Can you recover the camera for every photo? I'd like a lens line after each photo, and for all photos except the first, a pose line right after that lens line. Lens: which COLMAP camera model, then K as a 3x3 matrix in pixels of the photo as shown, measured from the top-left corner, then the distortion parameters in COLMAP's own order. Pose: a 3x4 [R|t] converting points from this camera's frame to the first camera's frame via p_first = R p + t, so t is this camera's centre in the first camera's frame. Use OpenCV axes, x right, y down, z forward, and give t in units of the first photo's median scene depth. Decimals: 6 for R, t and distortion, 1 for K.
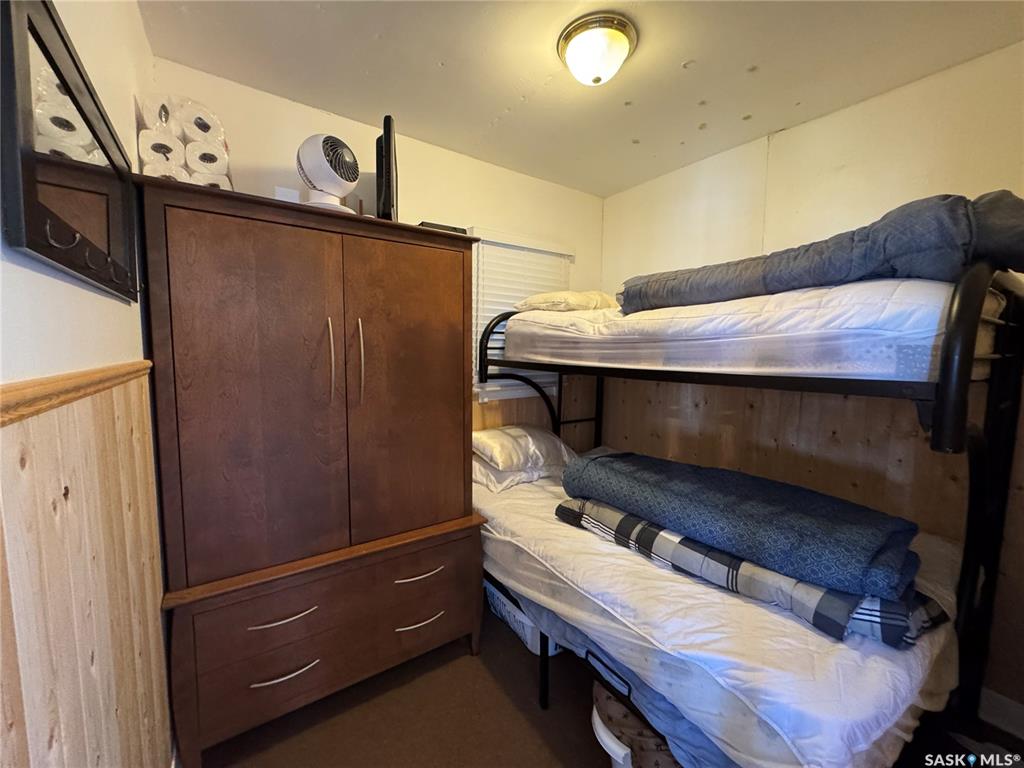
lens RADIAL K [[404.6, 0, 512.0], [0, 404.6, 384.0], [0, 0, 1]] dist [-0.000318, 0.000130]
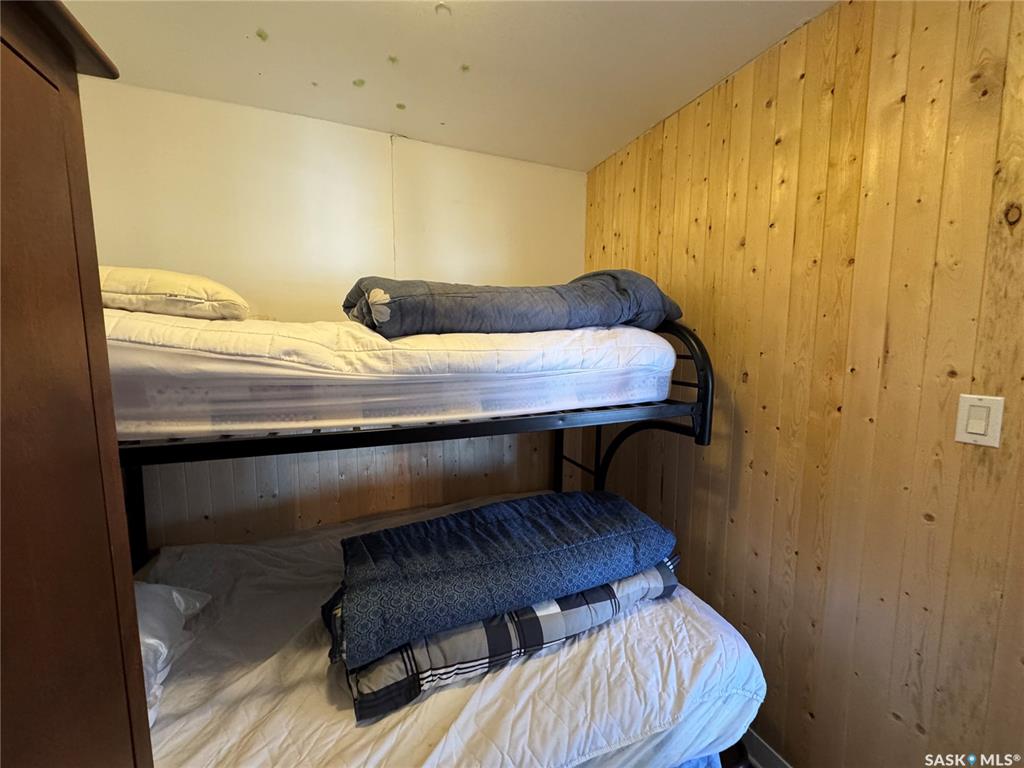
lens RADIAL K [[404.6, 0, 512.0], [0, 404.6, 384.0], [0, 0, 1]] dist [-0.000318, 0.000130]
pose [[0.227576, -0.115517, 0.966884, -0.338978], [0.086359, 0.991420, 0.098122, -0.160570], [-0.969923, 0.061169, 0.235599, 0.737405]]
